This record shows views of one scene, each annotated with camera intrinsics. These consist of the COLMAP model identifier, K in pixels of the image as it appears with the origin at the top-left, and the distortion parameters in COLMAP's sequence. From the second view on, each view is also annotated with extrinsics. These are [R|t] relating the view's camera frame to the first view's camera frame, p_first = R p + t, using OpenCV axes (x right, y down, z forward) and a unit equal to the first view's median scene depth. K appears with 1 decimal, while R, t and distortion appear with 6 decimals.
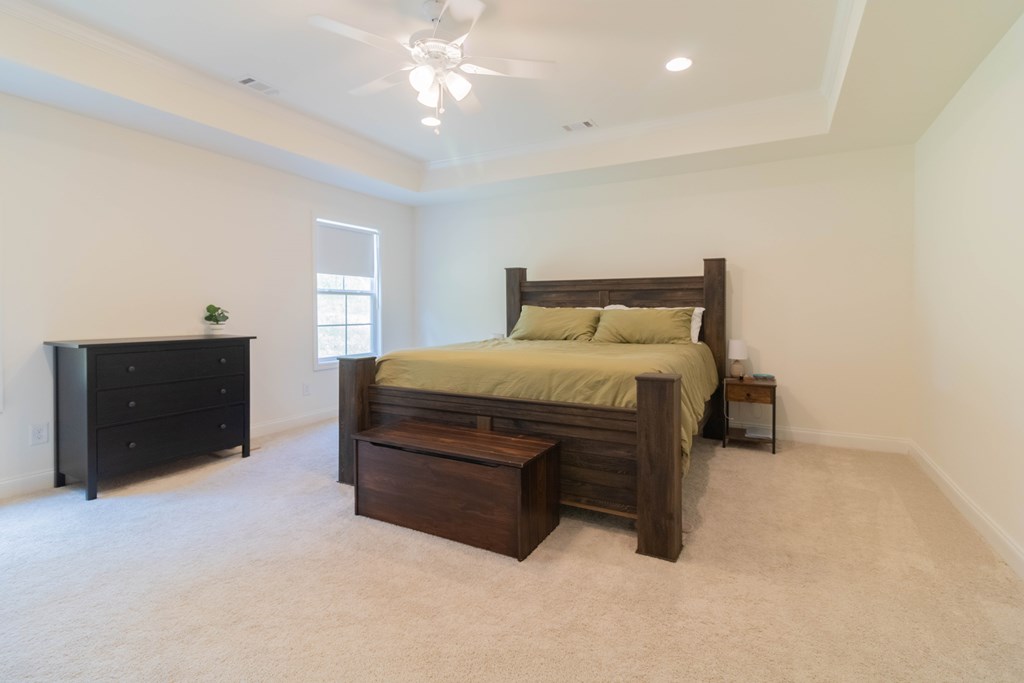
lens RADIAL K [[477.2, 0, 520.8], [0, 477.2, 323.4], [0, 0, 1]] dist [0.001027, 0.000070]
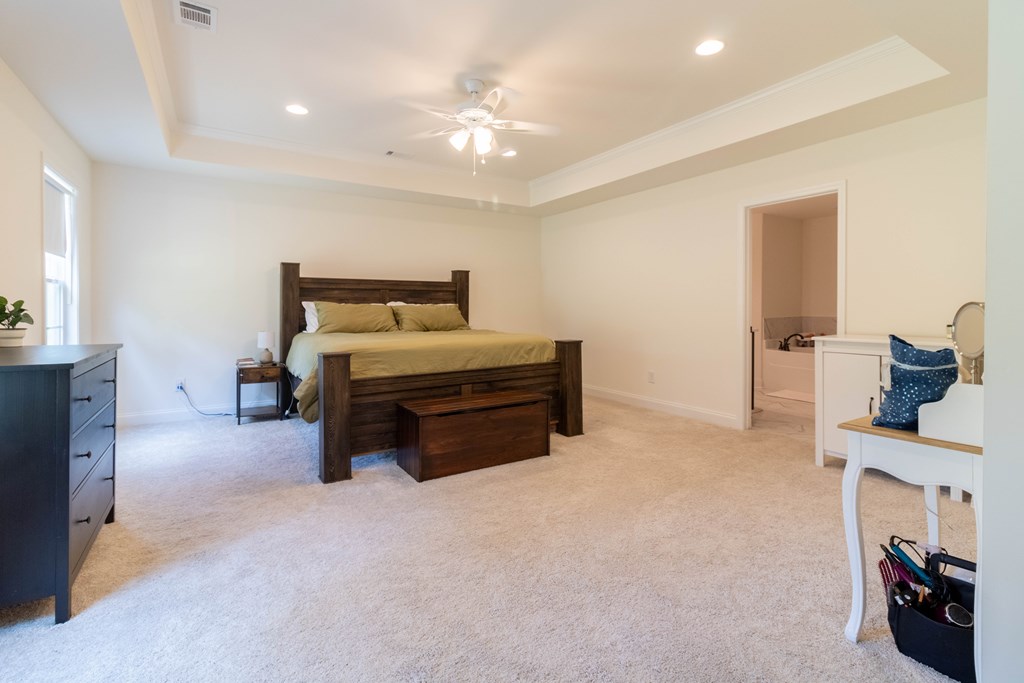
lens RADIAL K [[477.2, 0, 520.8], [0, 477.2, 323.4], [0, 0, 1]] dist [0.001027, 0.000070]
pose [[0.476854, -0.030470, 0.878454, -0.802613], [0.024265, 0.999474, 0.021496, -0.001907], [-0.878647, 0.011065, 0.477343, 0.150304]]
